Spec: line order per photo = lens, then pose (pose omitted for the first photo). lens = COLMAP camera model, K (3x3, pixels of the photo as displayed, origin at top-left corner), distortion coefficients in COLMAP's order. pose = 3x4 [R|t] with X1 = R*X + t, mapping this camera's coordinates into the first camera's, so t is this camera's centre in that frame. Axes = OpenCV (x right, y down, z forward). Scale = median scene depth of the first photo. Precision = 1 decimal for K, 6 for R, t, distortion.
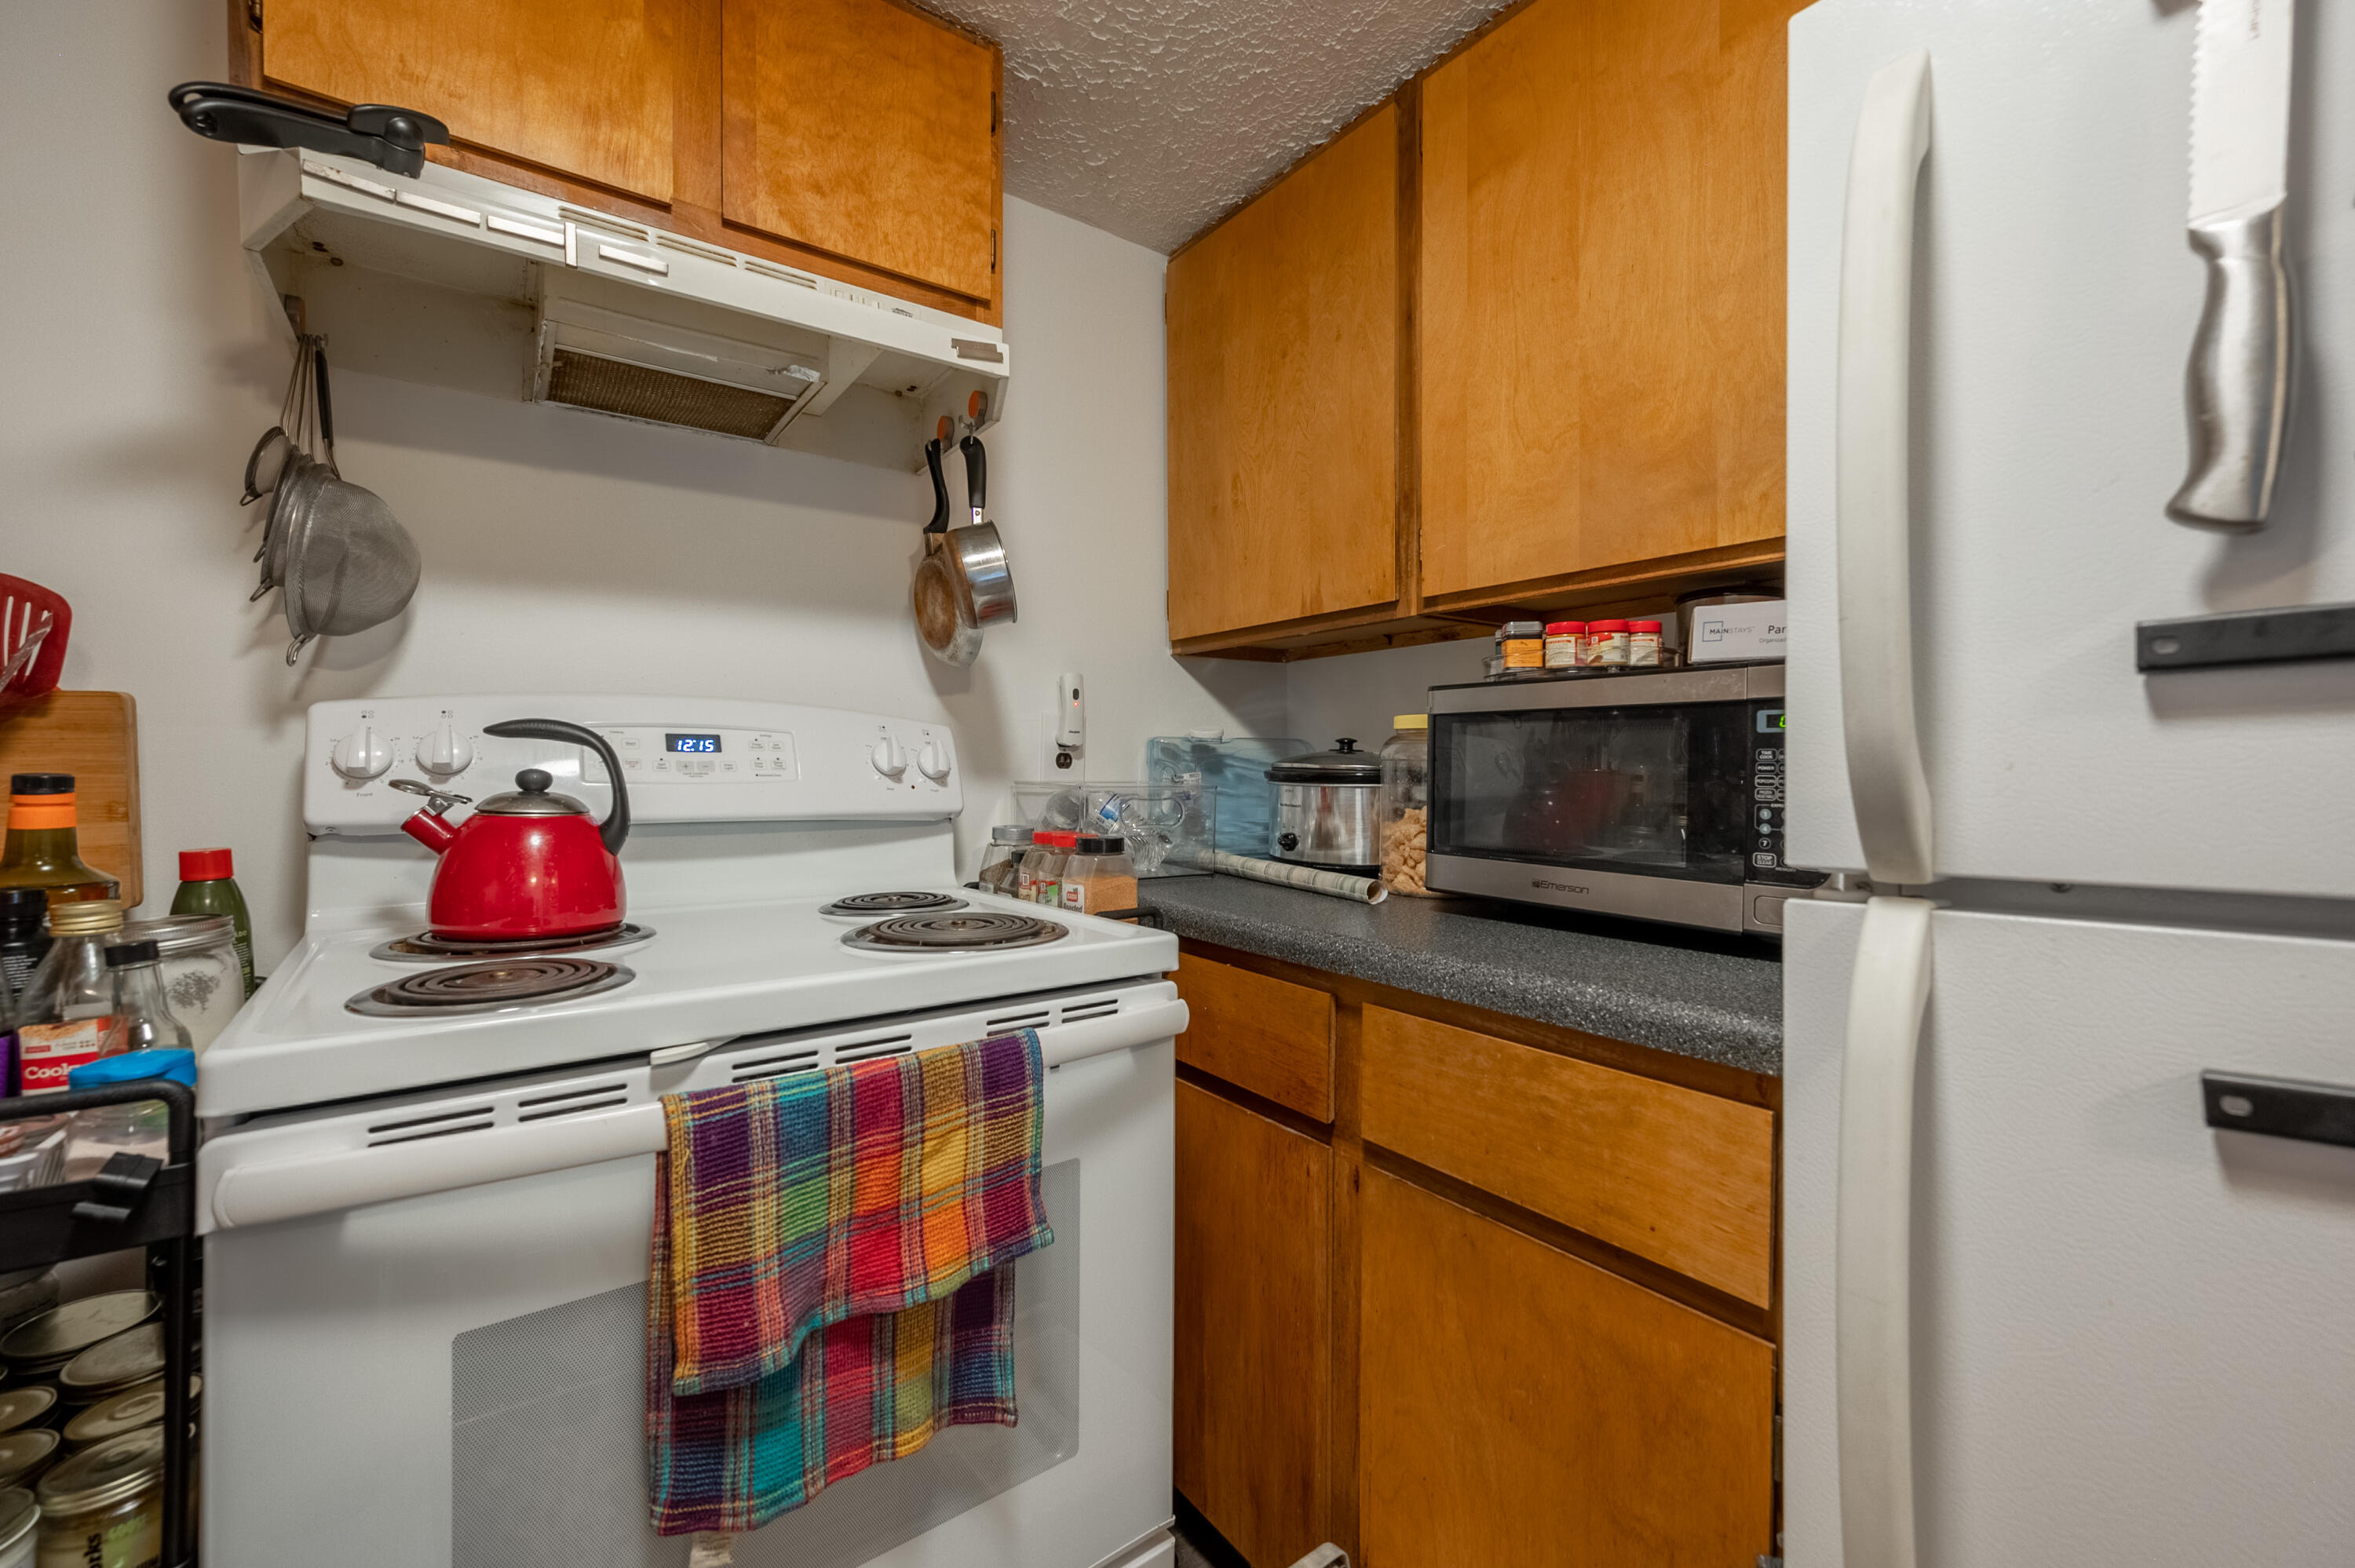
lens RADIAL K [[956.9, 0, 1170.8], [0, 956.9, 778.6], [0, 0, 1]] dist [-0.002941, 0.001421]
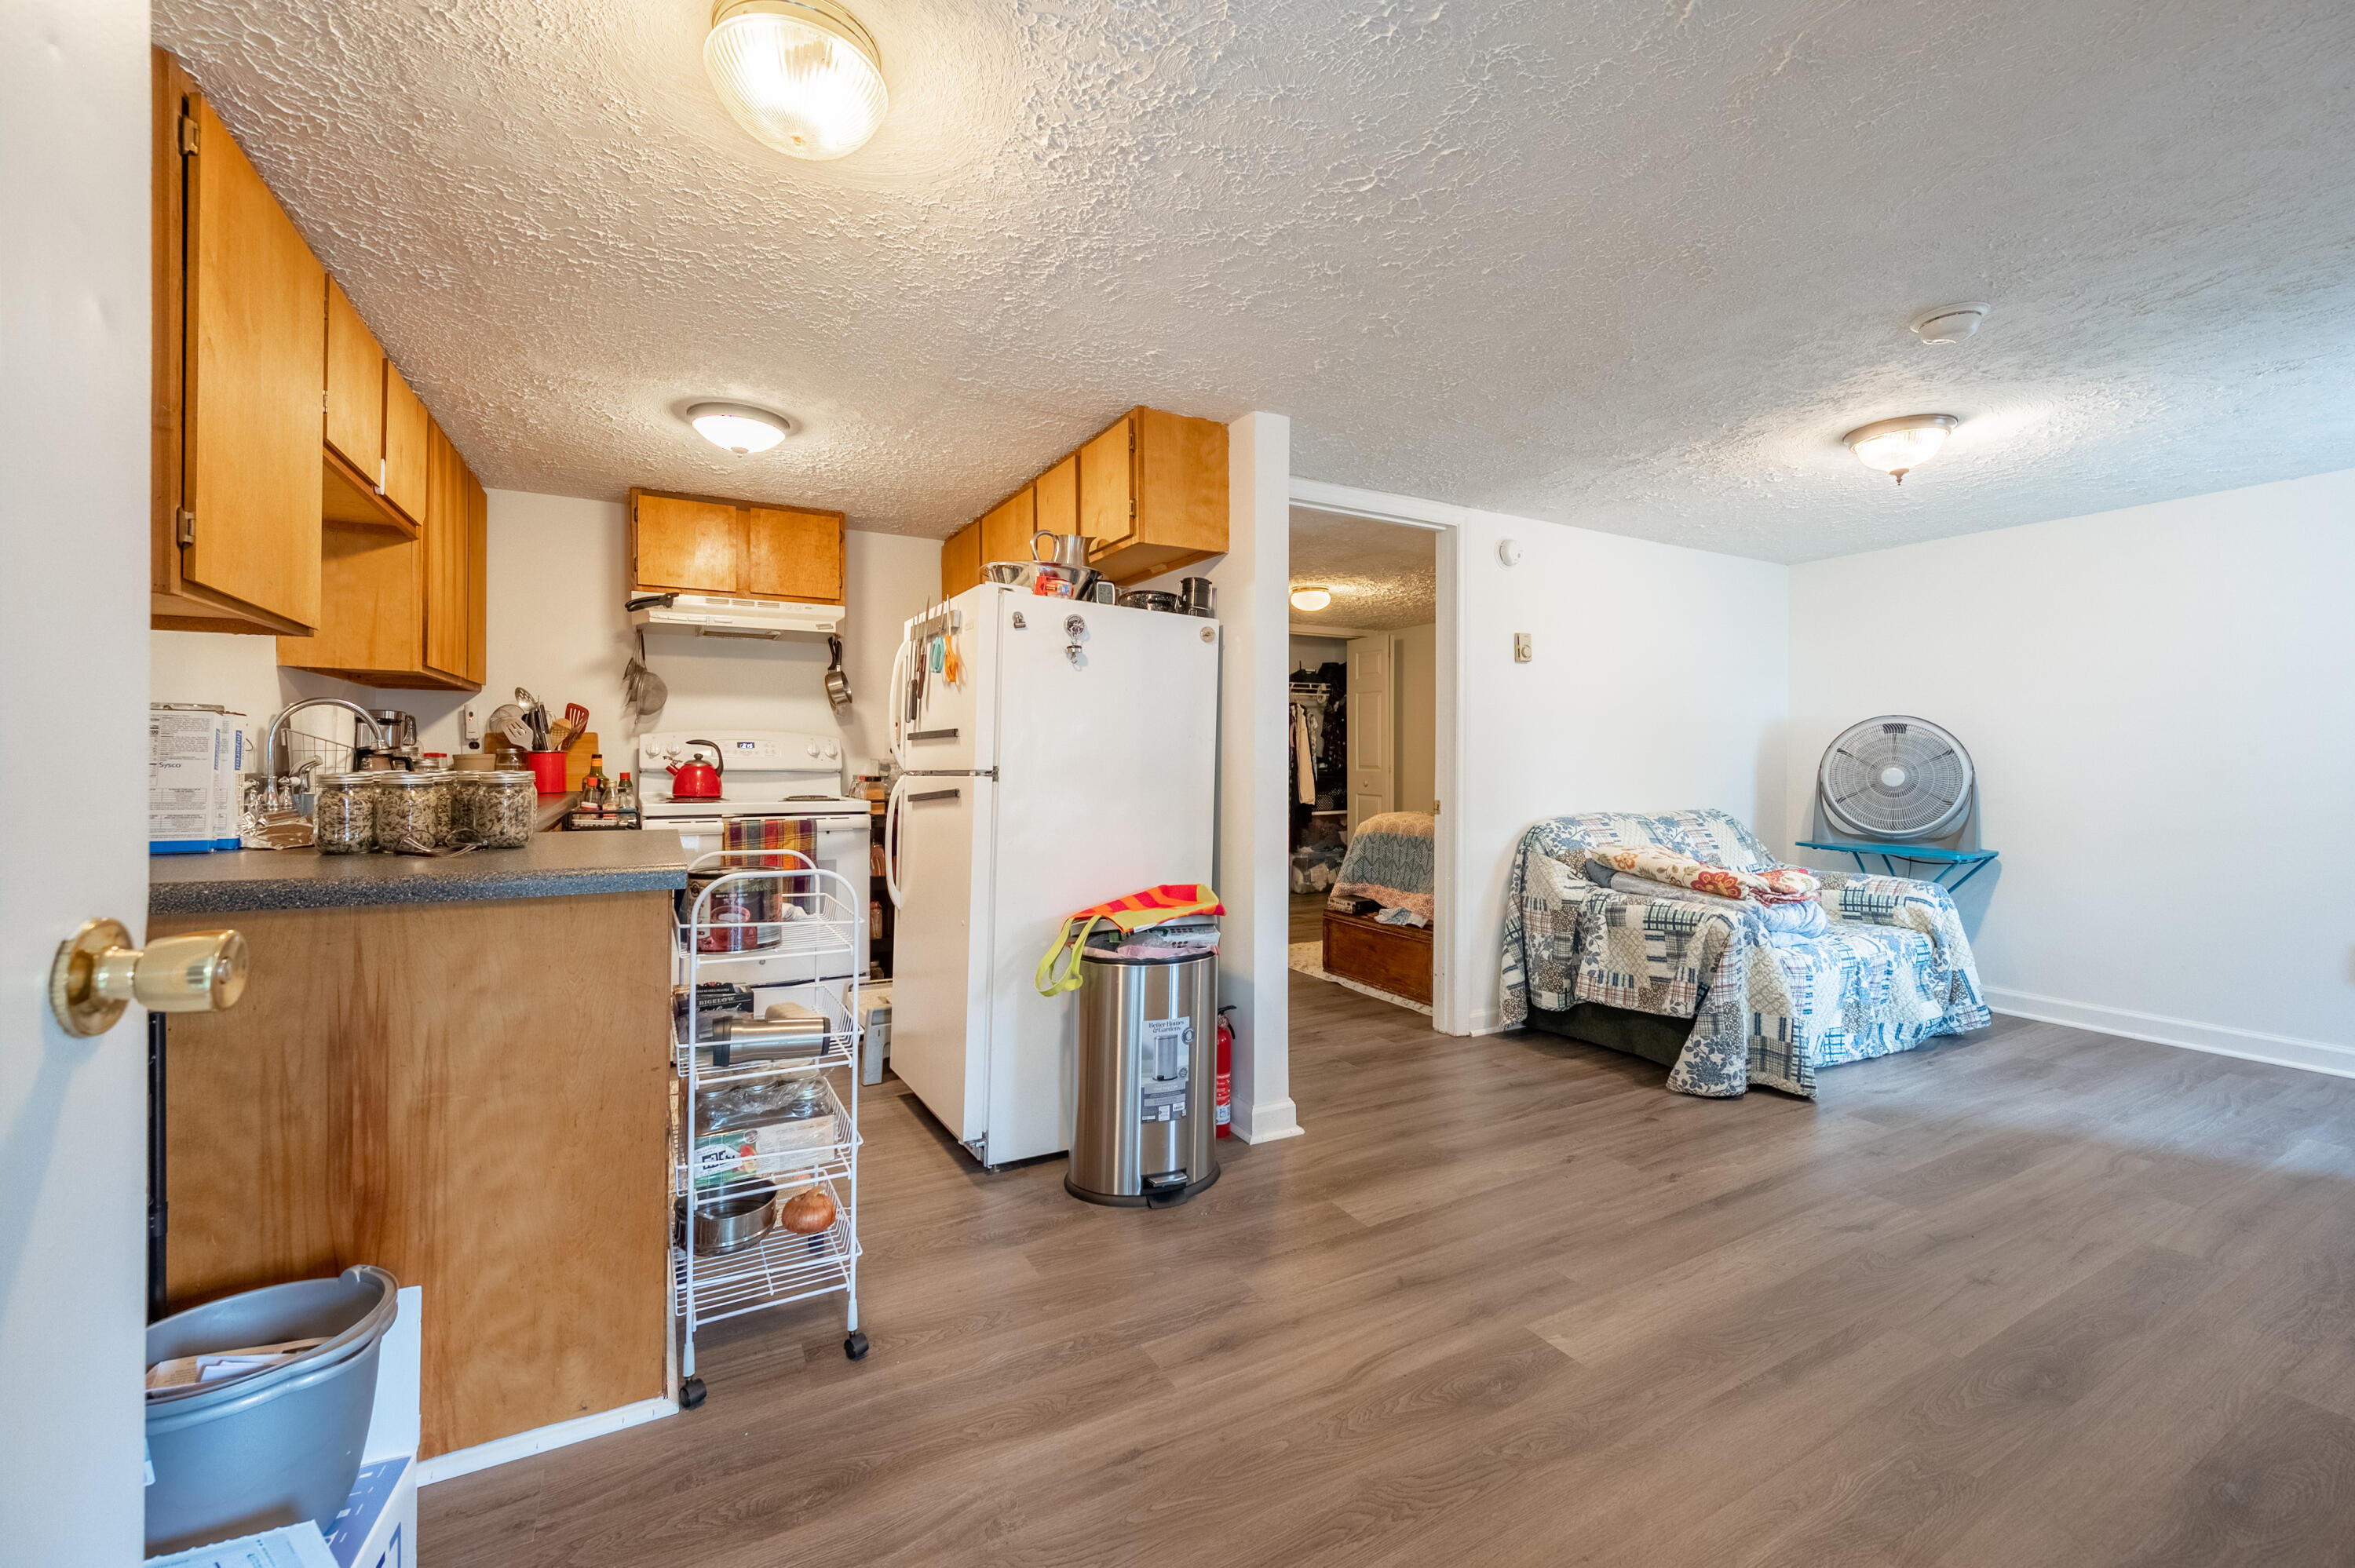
lens RADIAL K [[956.9, 0, 1177.6], [0, 956.9, 769.4], [0, 0, 1]] dist [-0.002941, 0.001421]
pose [[0.991771, 0.002921, -0.127993, 1.551311], [-0.002459, 0.999990, 0.003768, 0.033522], [0.128002, -0.003422, 0.991768, -2.294285]]
